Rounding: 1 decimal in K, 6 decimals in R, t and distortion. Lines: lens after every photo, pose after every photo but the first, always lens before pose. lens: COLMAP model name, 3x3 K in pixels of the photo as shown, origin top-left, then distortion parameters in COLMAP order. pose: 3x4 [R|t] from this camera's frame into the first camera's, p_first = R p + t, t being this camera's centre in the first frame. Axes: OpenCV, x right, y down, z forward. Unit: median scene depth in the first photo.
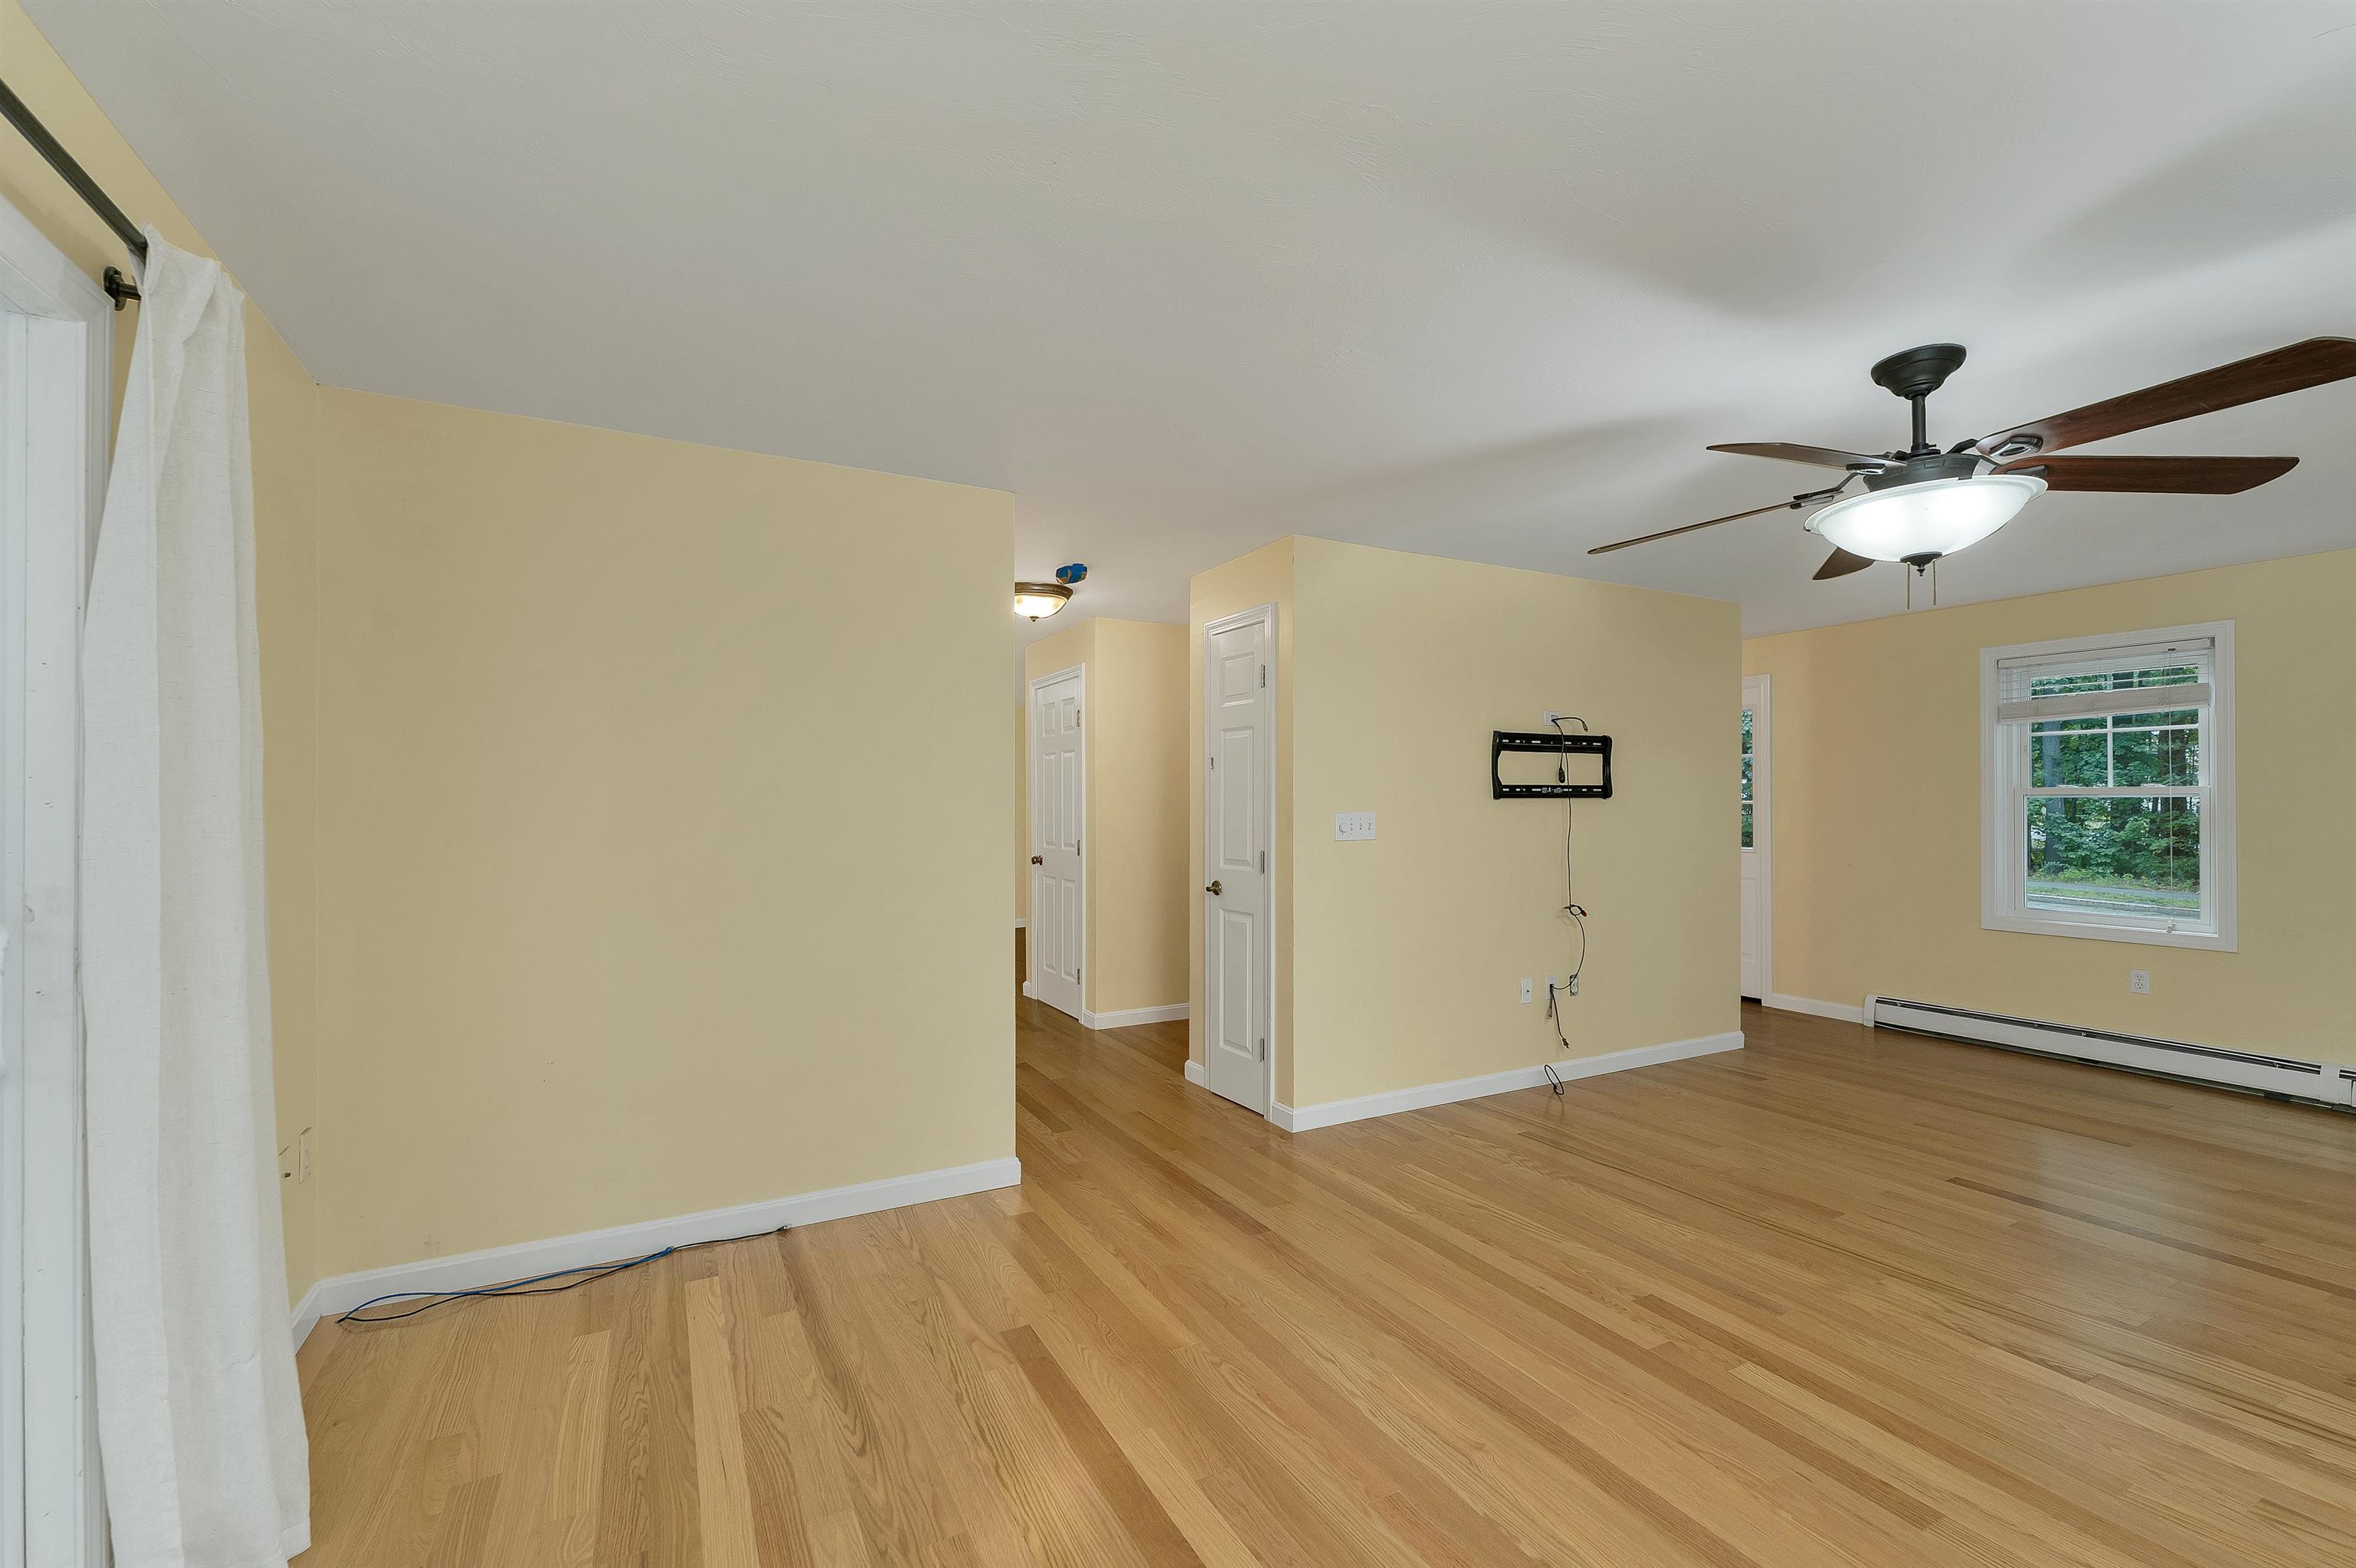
lens RADIAL K [[1001.3, 0, 1159.8], [0, 1001.3, 797.5], [0, 0, 1]] dist [0.001298, 0.000204]
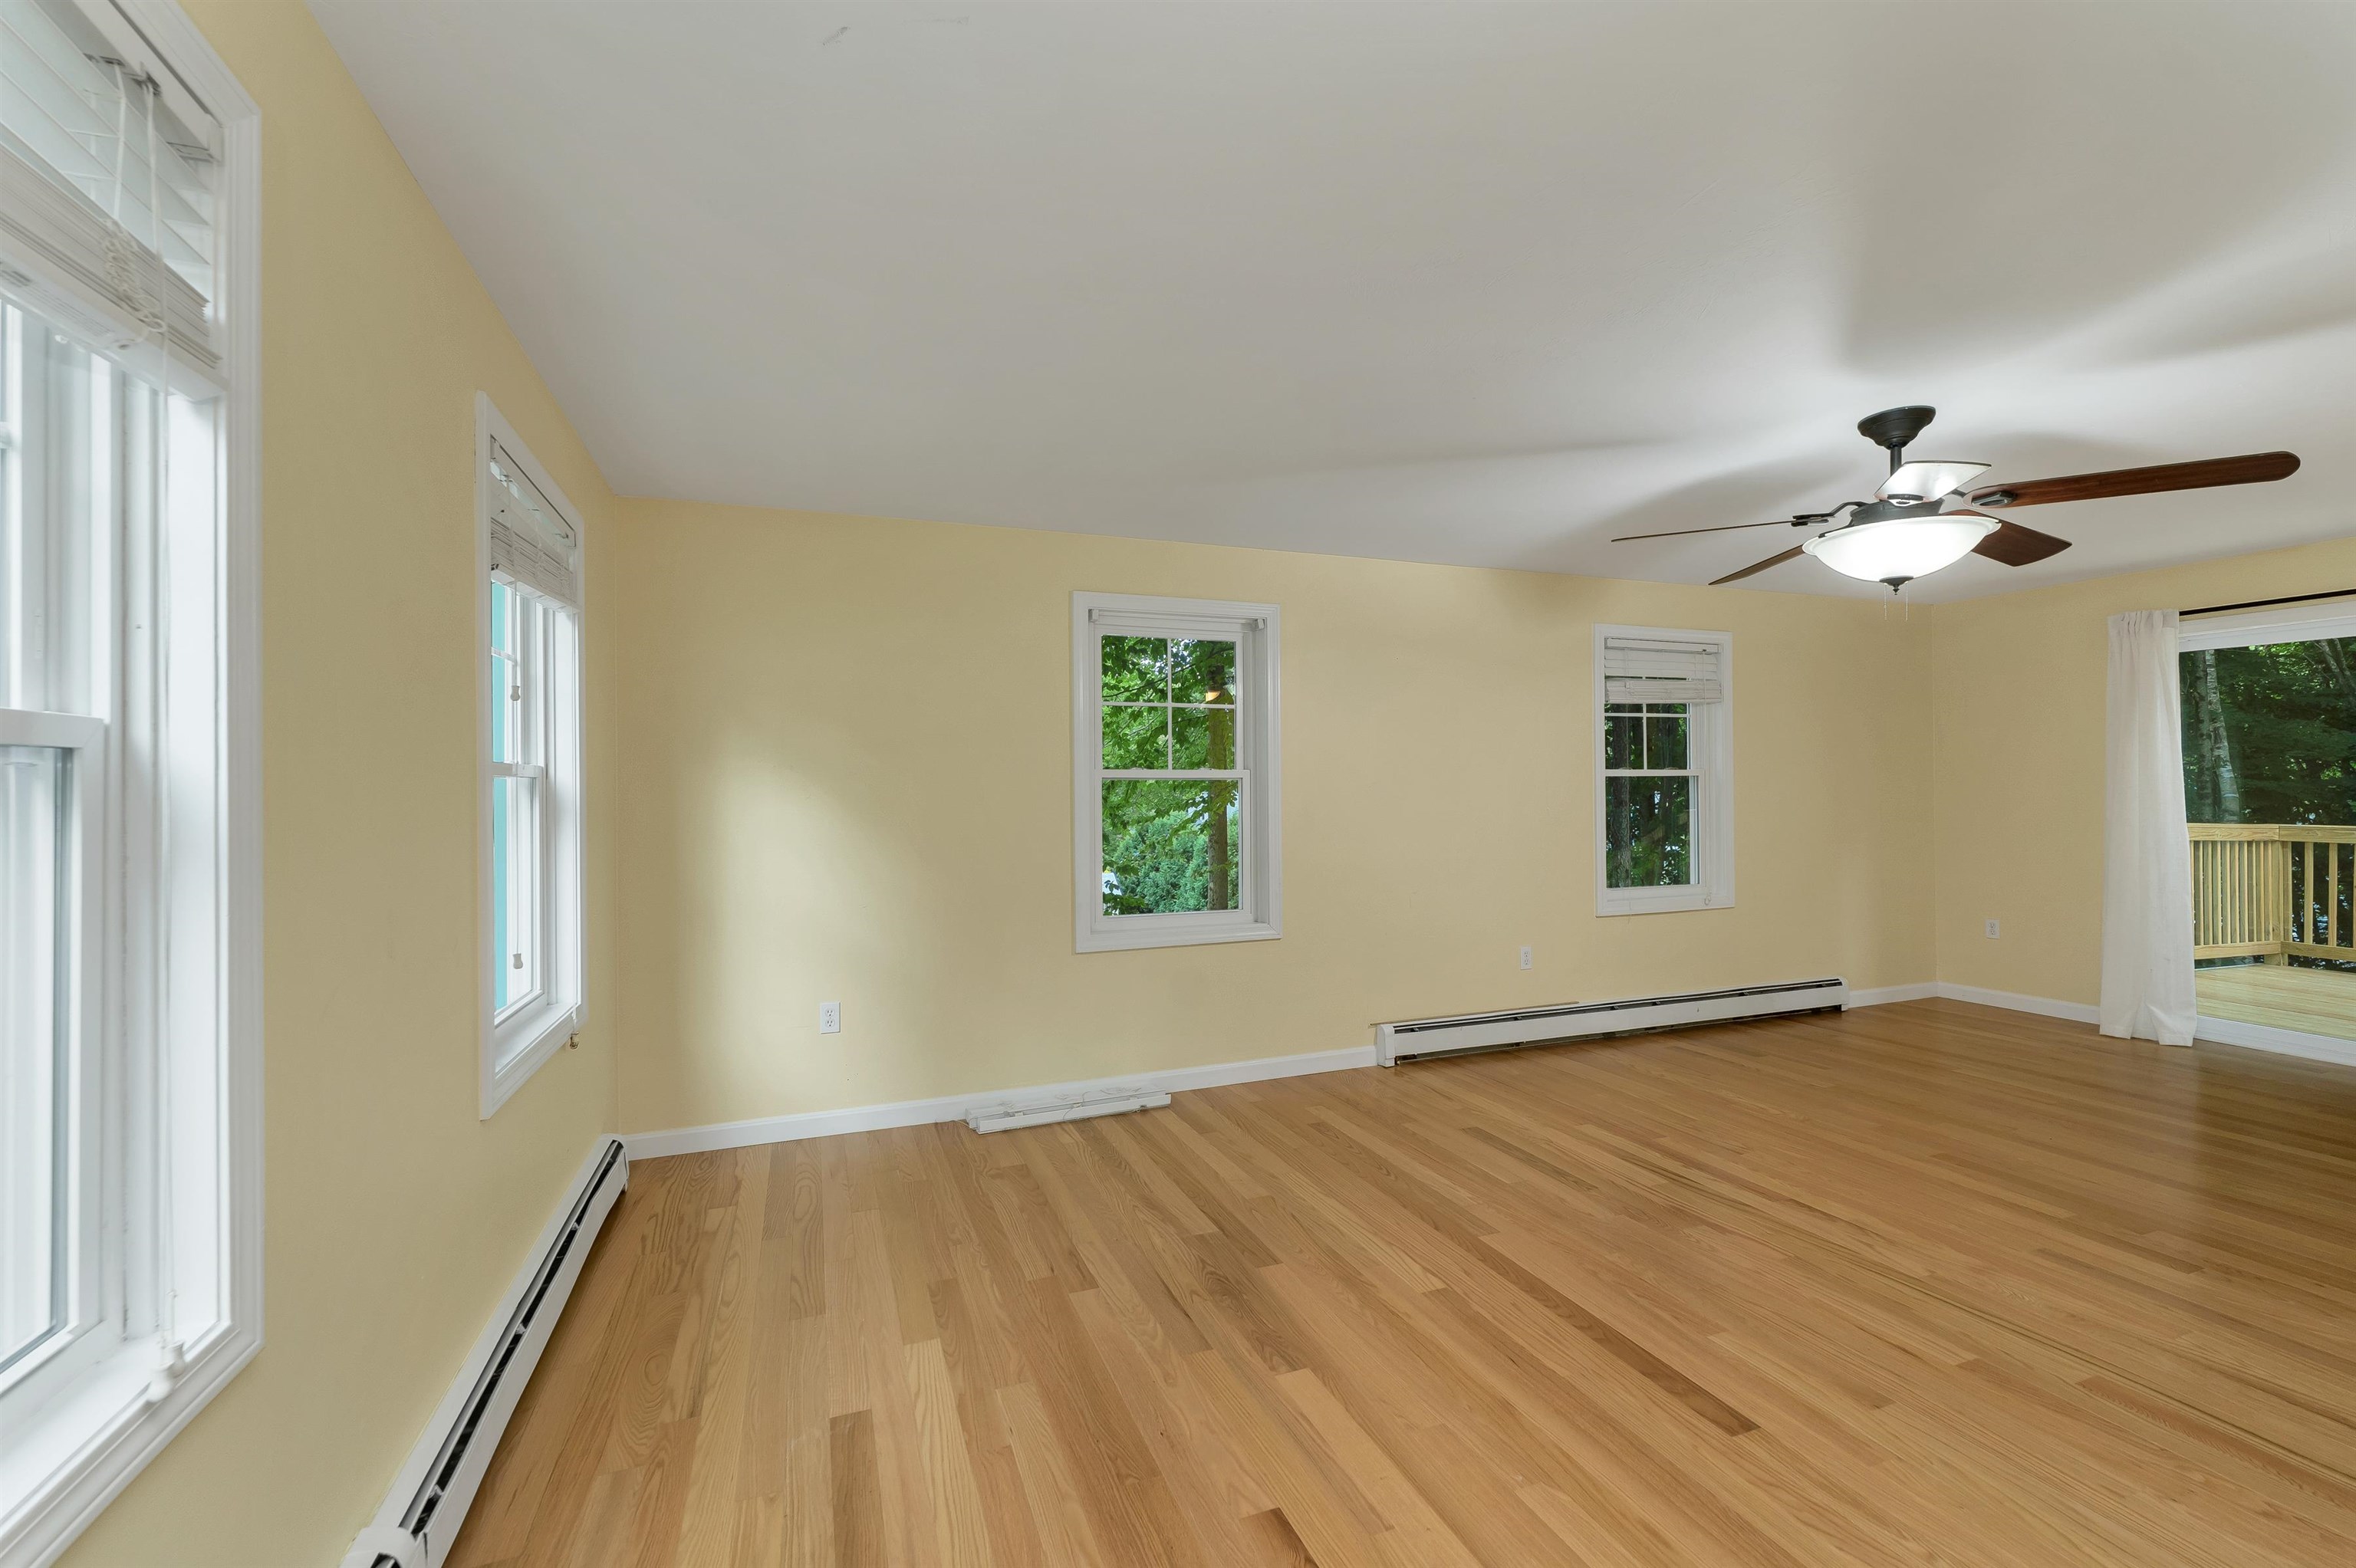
lens RADIAL K [[946.5, 0, 1178.0], [0, 946.5, 784.0], [0, 0, 1]] dist [0.001070, 0.000001]
pose [[-0.990611, 0.007465, 0.136506, 0.920889], [0.006152, 0.999931, -0.010040, 0.008600], [-0.136571, -0.009106, -0.990588, 1.412285]]
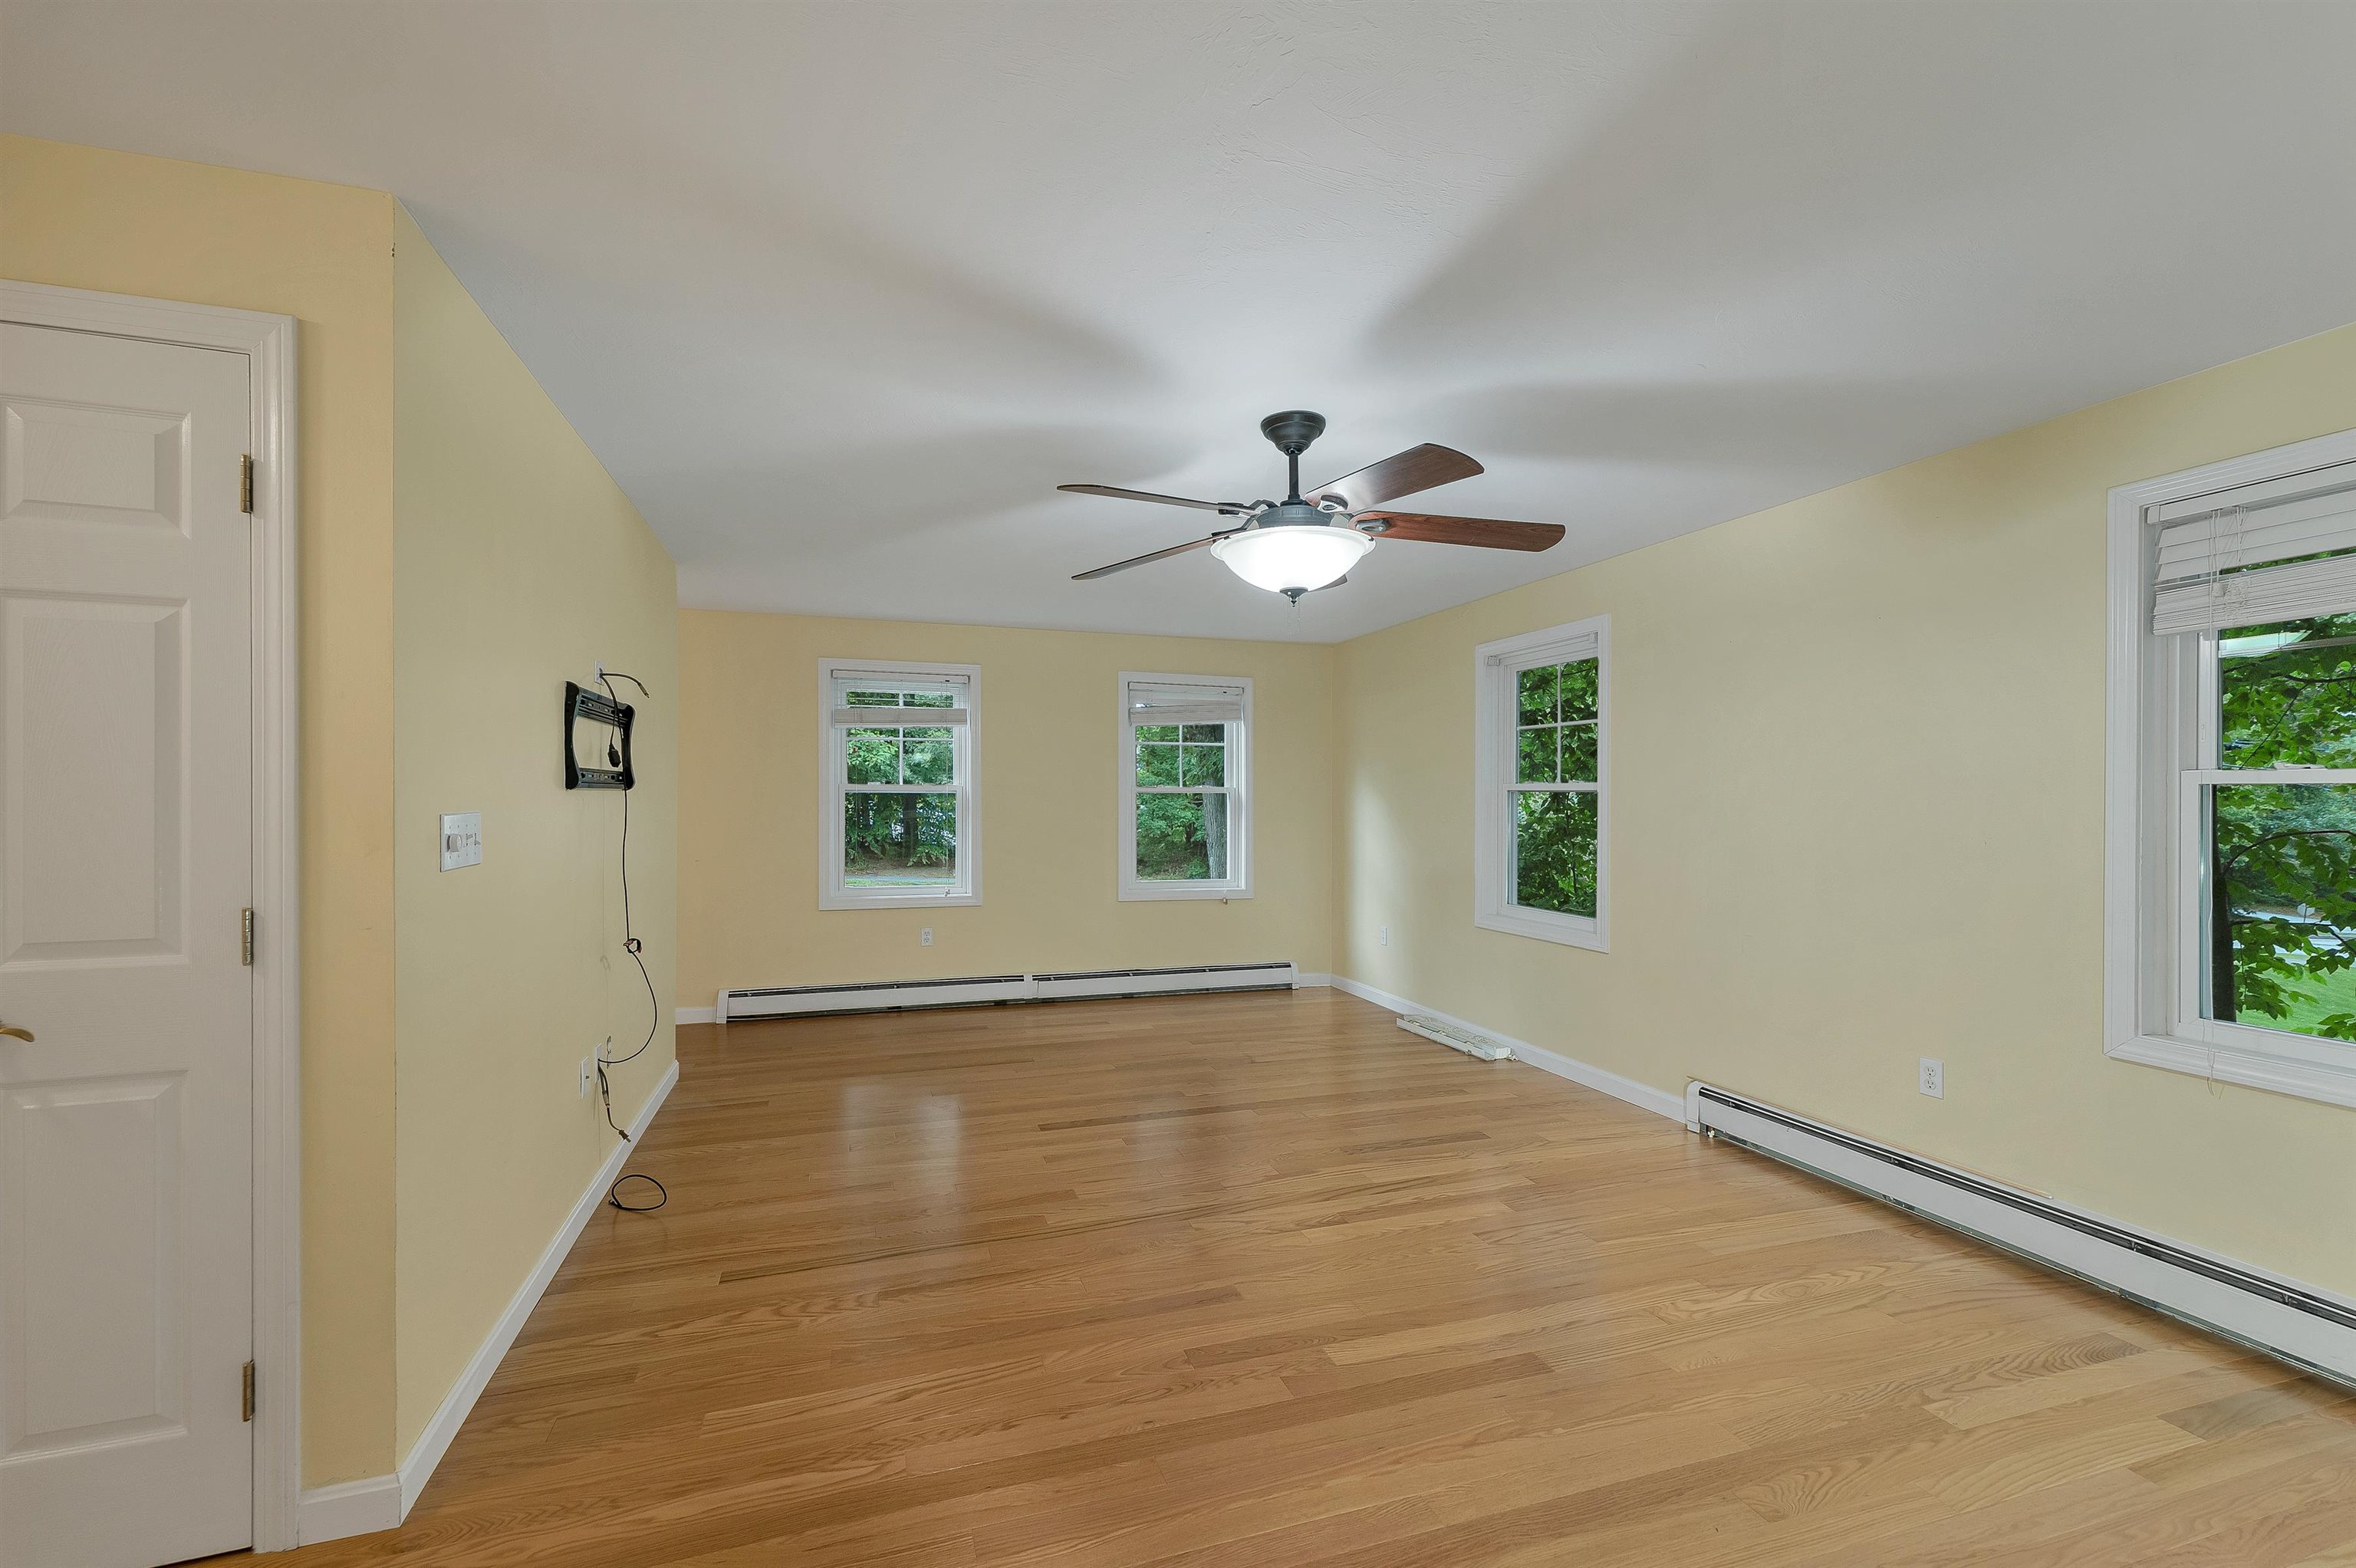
lens RADIAL K [[974.7, 0, 1192.6], [0, 974.7, 789.9], [0, 0, 1]] dist [-0.000266, 0.000147]
pose [[0.157894, 0.010133, 0.987404, -0.246634], [-0.008539, 0.999924, -0.008896, 0.005678], [-0.987419, -0.007027, 0.157969, 0.583906]]
